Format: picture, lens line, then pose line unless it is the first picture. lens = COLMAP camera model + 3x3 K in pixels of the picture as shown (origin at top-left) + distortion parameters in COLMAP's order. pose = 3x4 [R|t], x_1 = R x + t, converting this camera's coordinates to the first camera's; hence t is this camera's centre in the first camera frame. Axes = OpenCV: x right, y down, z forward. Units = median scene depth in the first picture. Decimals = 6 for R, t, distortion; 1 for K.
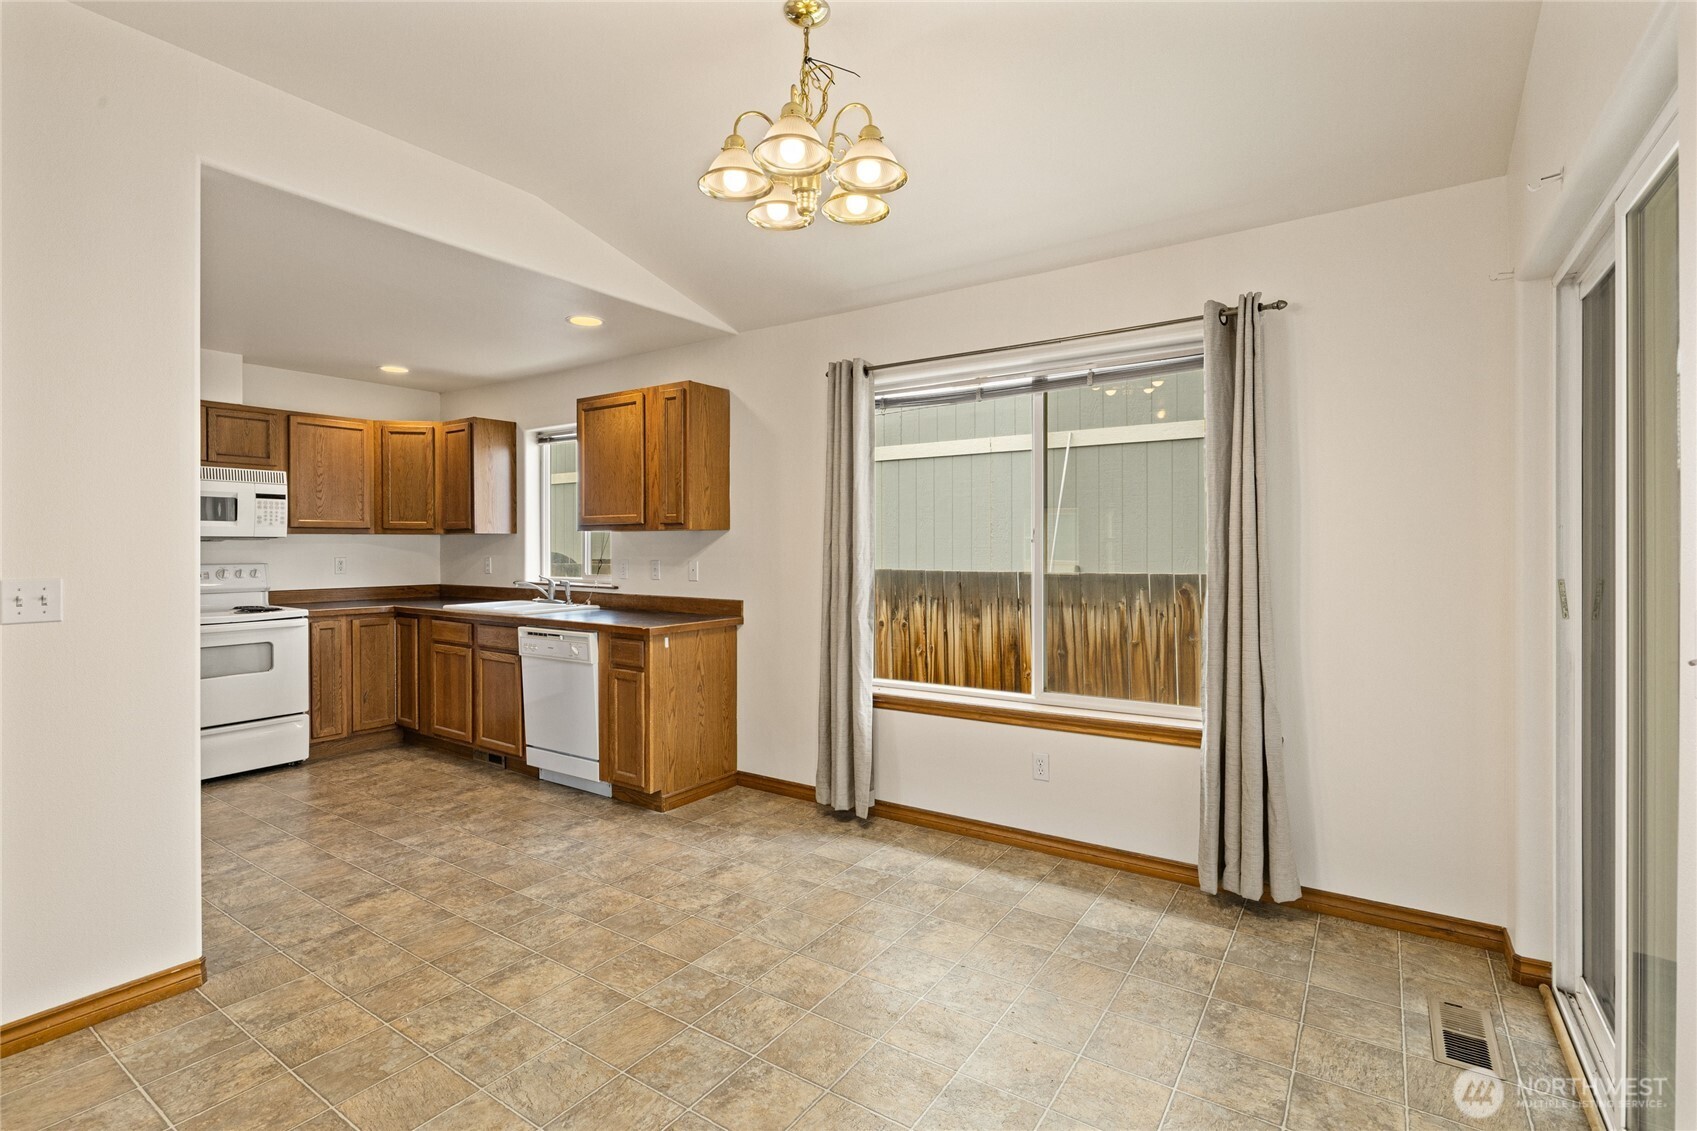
lens RADIAL K [[785.0, 0, 807.6], [0, 785.0, 559.1], [0, 0, 1]] dist [-0.016210, 0.003232]
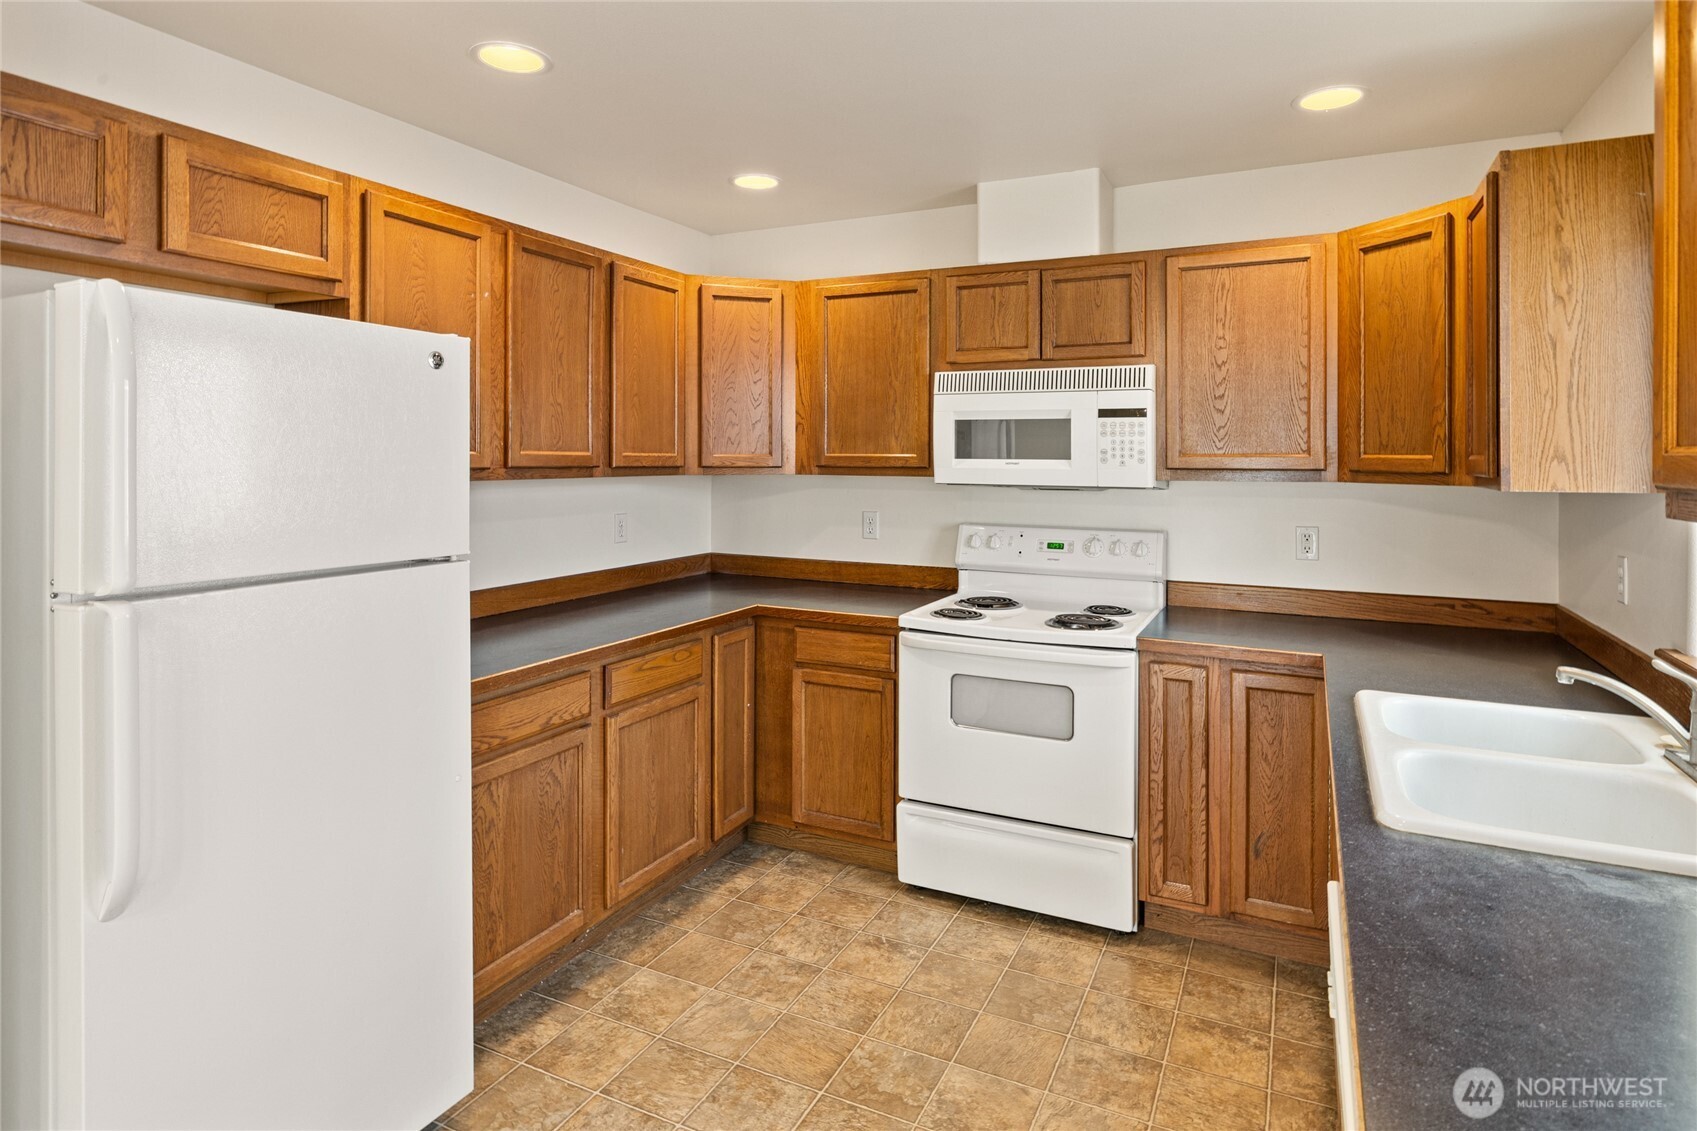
lens RADIAL K [[942.1, 0, 830.4], [0, 942.1, 458.2], [0, 0, 1]] dist [-0.005901, 0.002052]
pose [[0.194335, 0.000073, -0.980935, -0.082687], [-0.021336, 0.999764, -0.004152, -0.041229], [0.980703, 0.021736, 0.194291, 0.665342]]
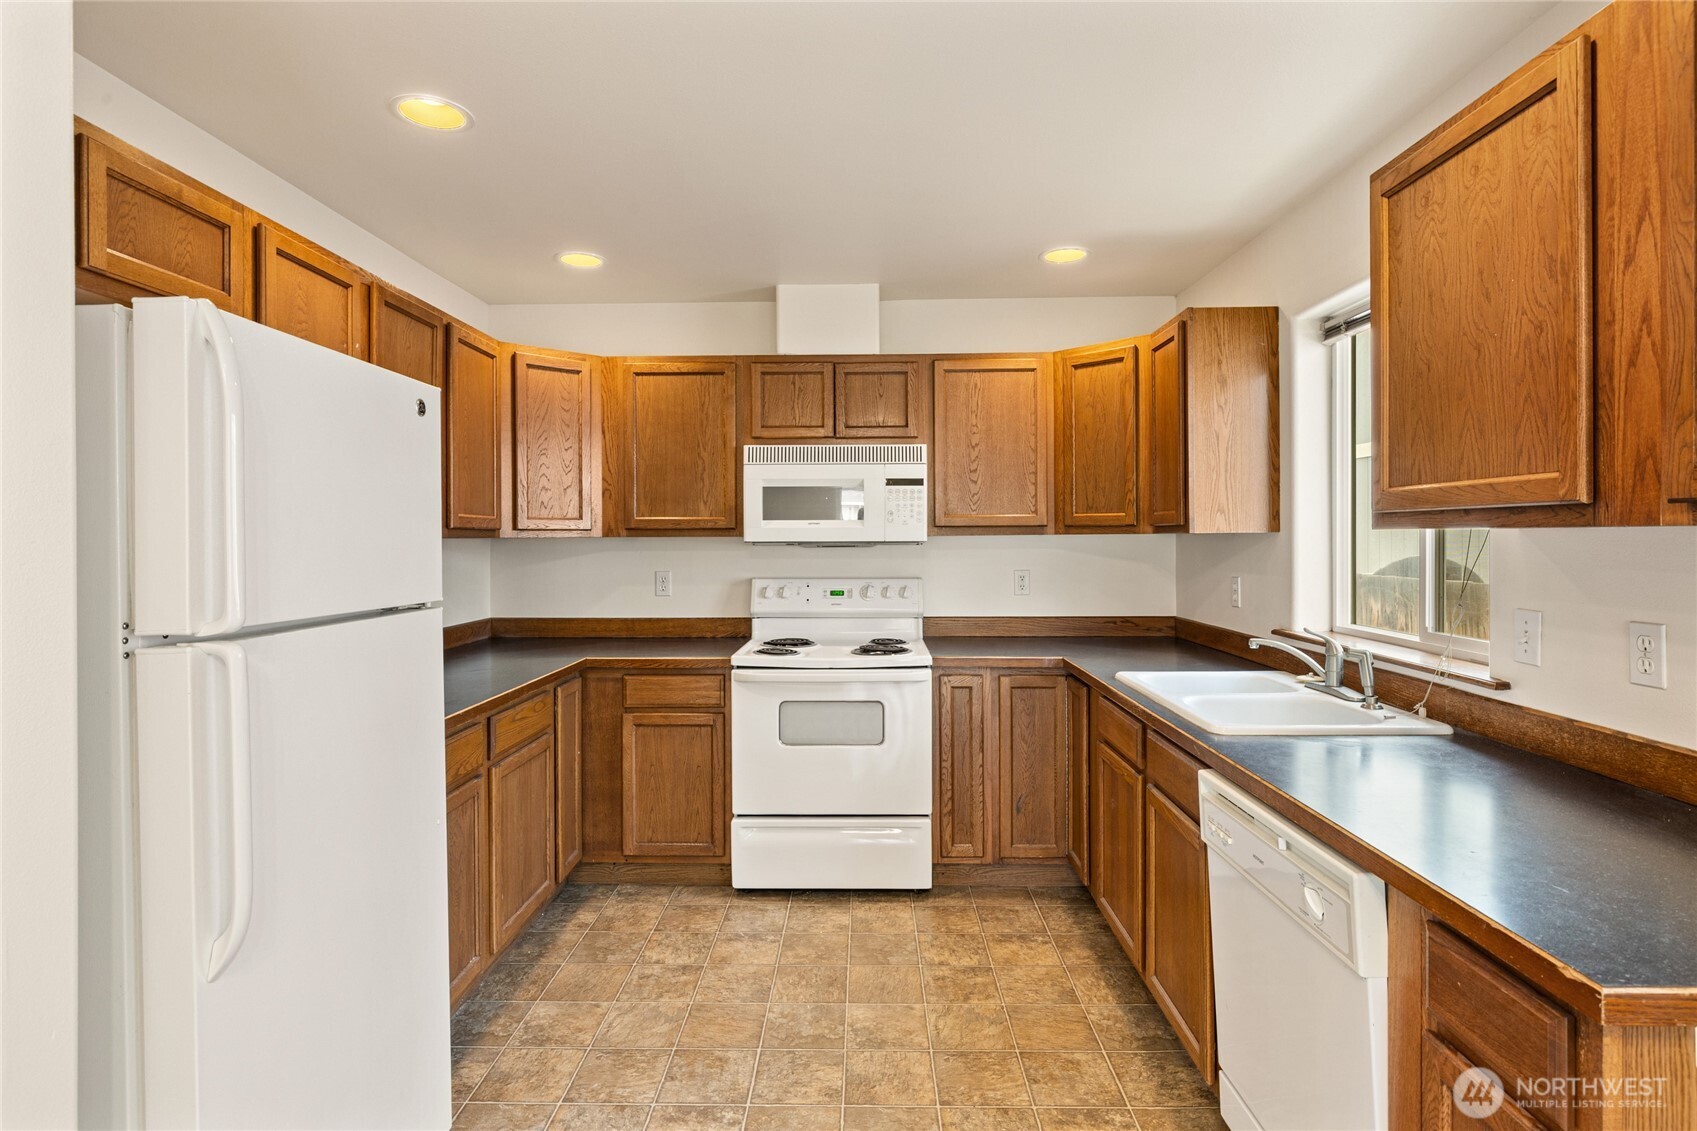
lens RADIAL K [[879.6, 0, 855.6], [0, 879.6, 538.9], [0, 0, 1]] dist [-0.003632, 0.001421]
pose [[0.593623, -0.003329, -0.804737, -0.093642], [-0.007956, 0.999918, -0.010005, -0.022381], [0.804704, 0.012342, 0.593548, 0.503122]]
